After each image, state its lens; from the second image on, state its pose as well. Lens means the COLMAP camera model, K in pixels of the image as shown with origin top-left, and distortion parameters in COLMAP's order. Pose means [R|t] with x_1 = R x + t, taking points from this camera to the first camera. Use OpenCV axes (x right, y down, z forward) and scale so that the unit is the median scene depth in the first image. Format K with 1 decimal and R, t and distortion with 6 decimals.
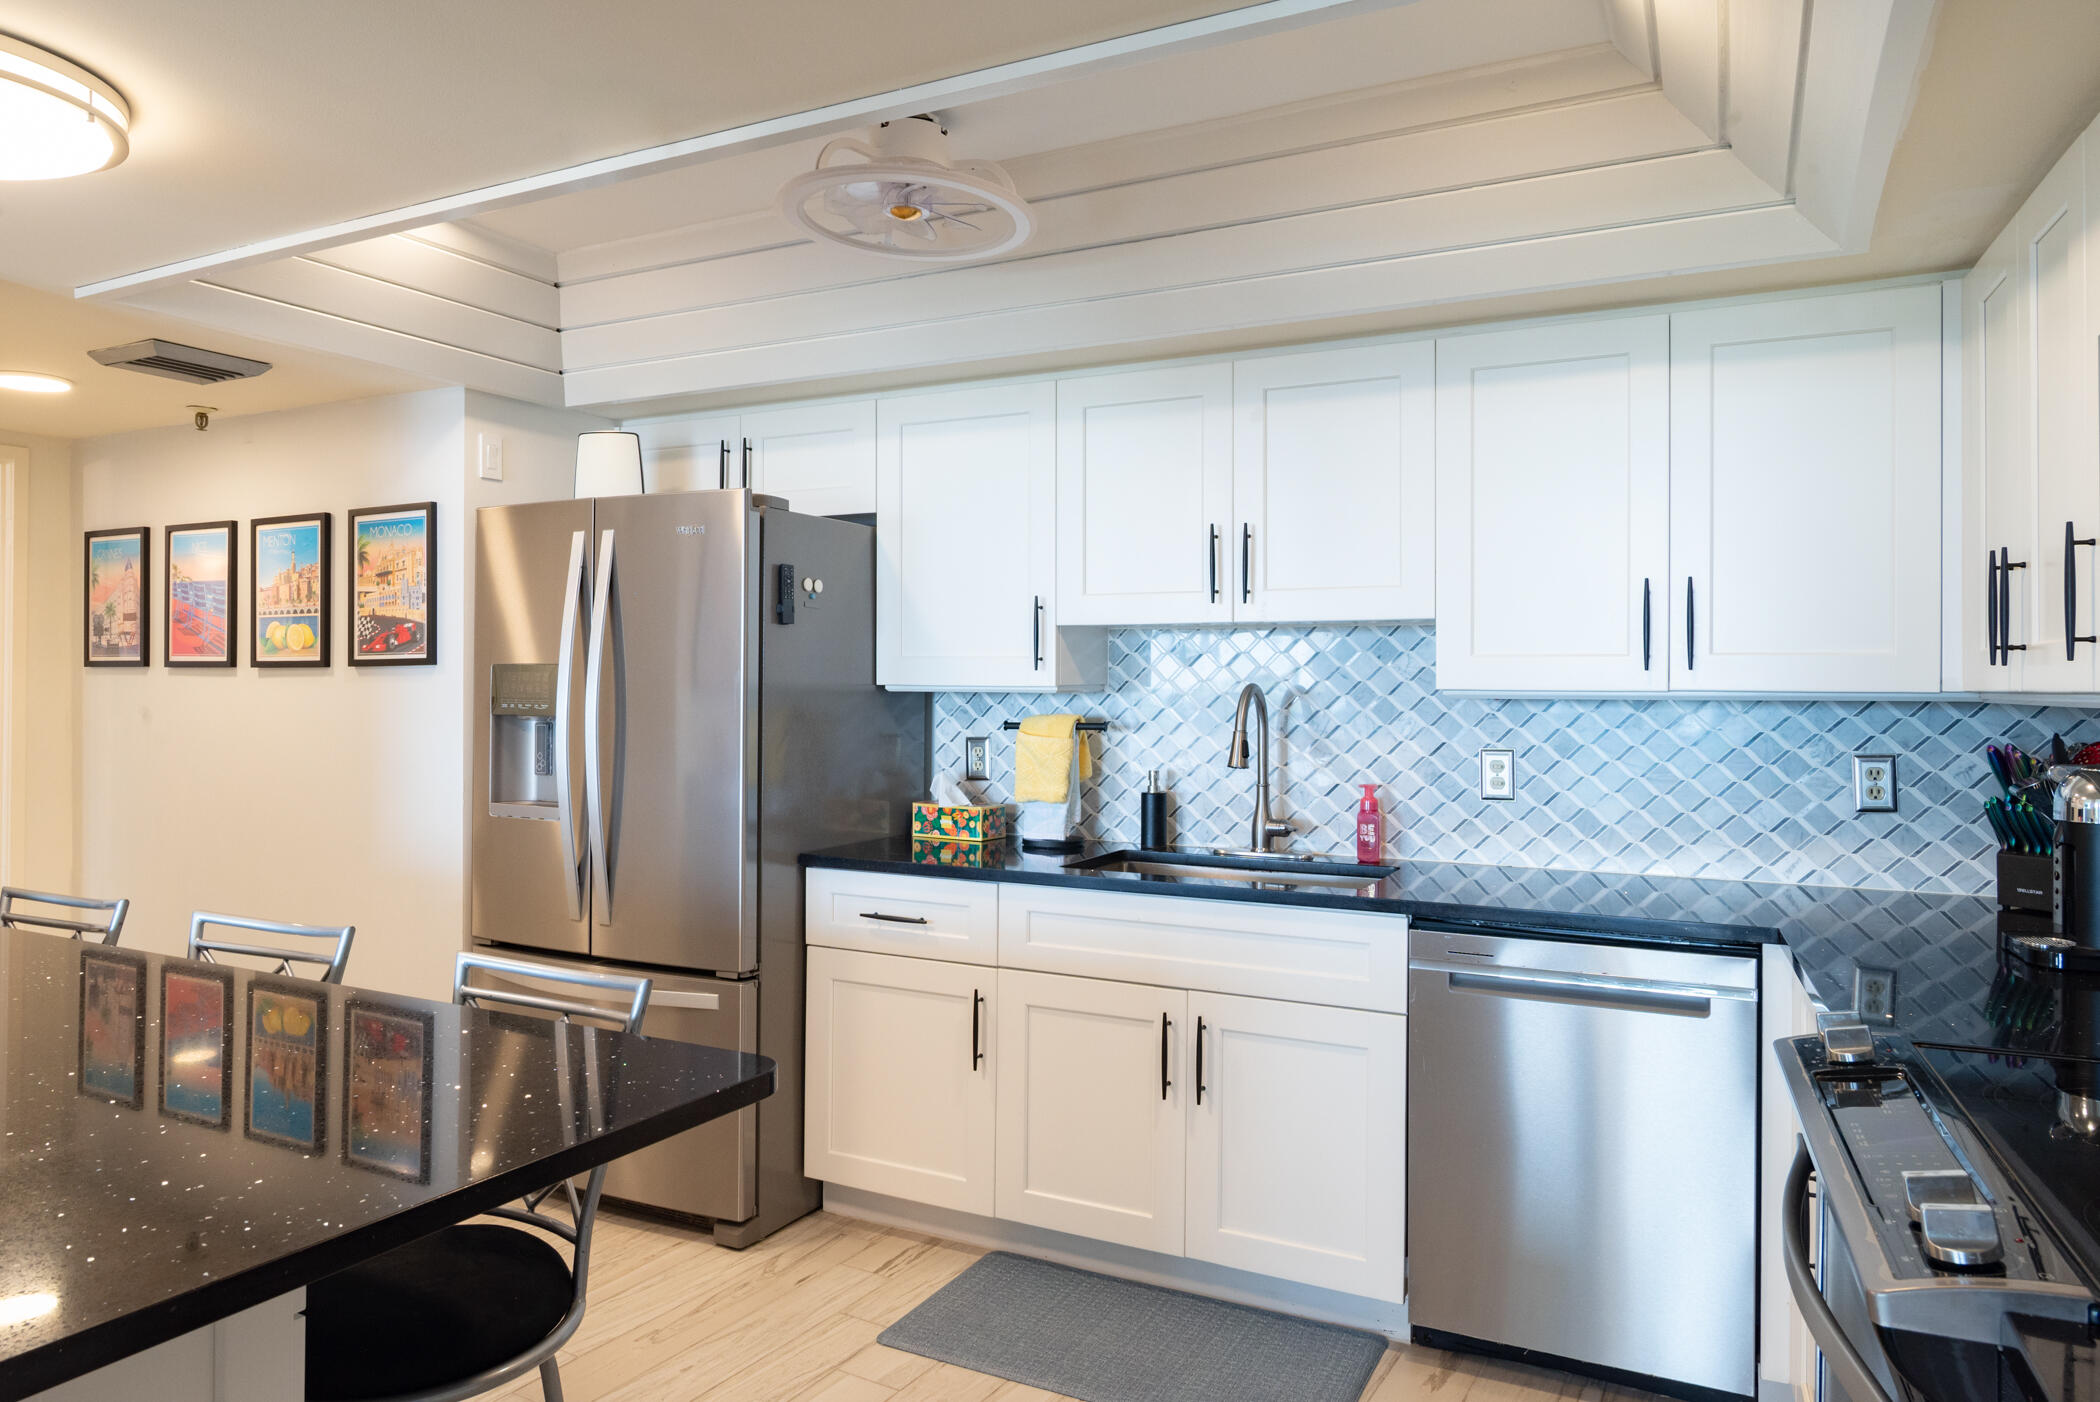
lens RADIAL K [[1412.1, 0, 1015.8], [0, 1412.1, 685.7], [0, 0, 1]] dist [-0.000158, -0.000091]
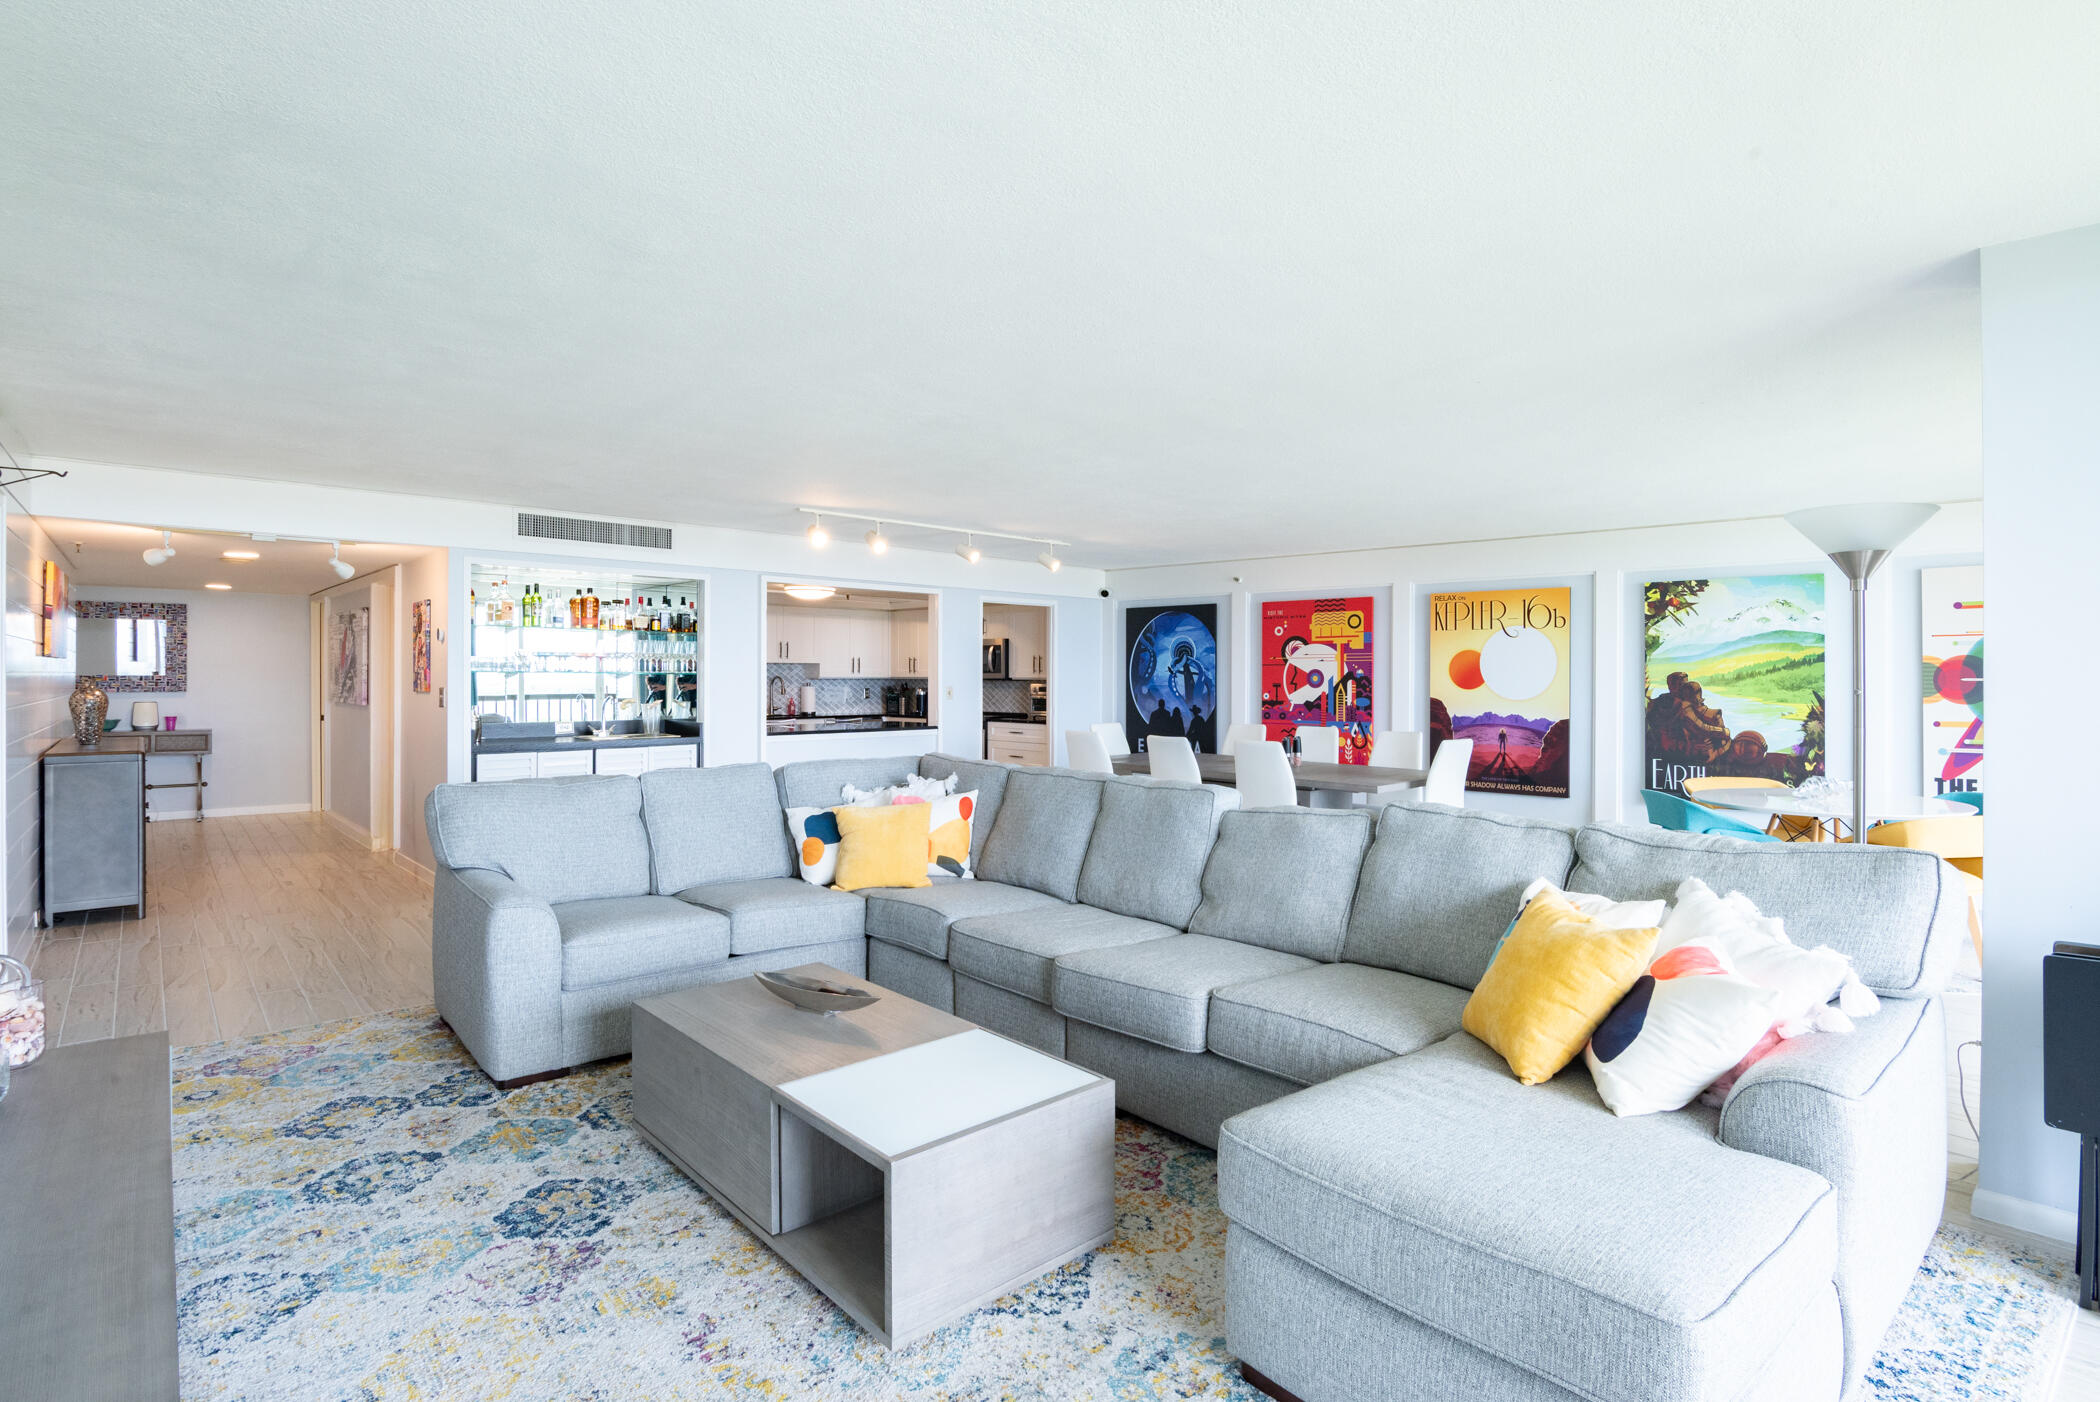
lens RADIAL K [[1047.7, 0, 1037.1], [0, 1047.7, 674.0], [0, 0, 1]] dist [-0.020249, -0.001273]
pose [[0.305890, -0.001620, 0.952065, -2.790402], [0.002250, 0.999997, 0.000979, -0.009571], [-0.952064, 0.001843, 0.305893, -0.817865]]
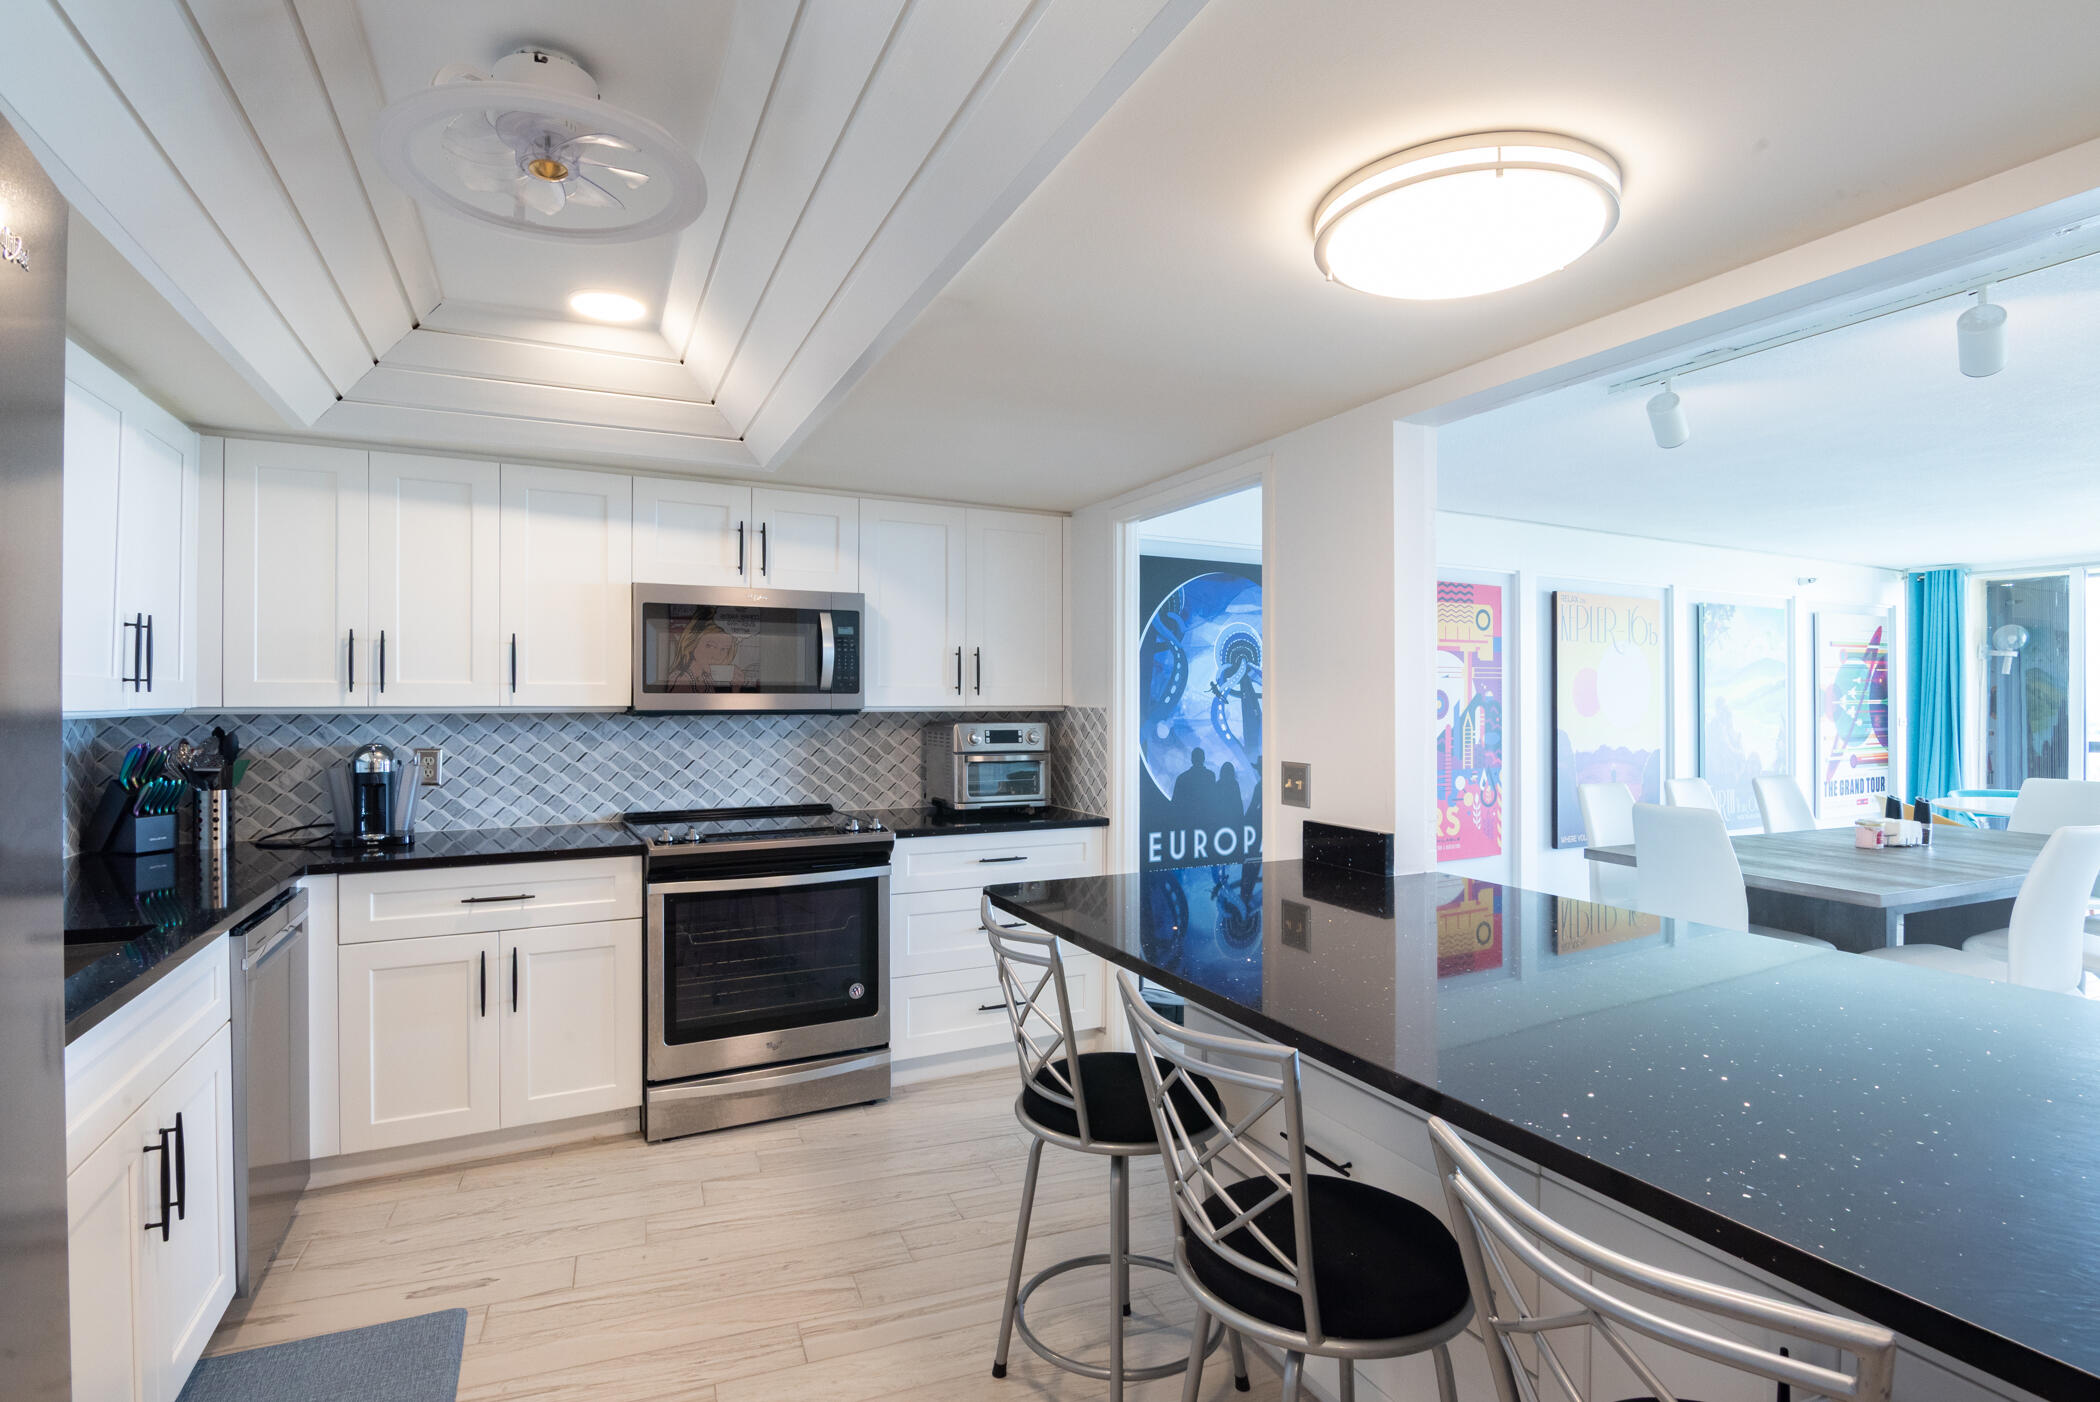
lens RADIAL K [[1025.5, 0, 1059.5], [0, 1025.5, 698.3], [0, 0, 1]] dist [-0.021167, -0.001229]
pose [[-0.796683, -0.003496, 0.604387, -0.561461], [-0.001814, 0.999993, 0.003393, -0.008303], [-0.604395, 0.001607, -0.796683, 1.017546]]
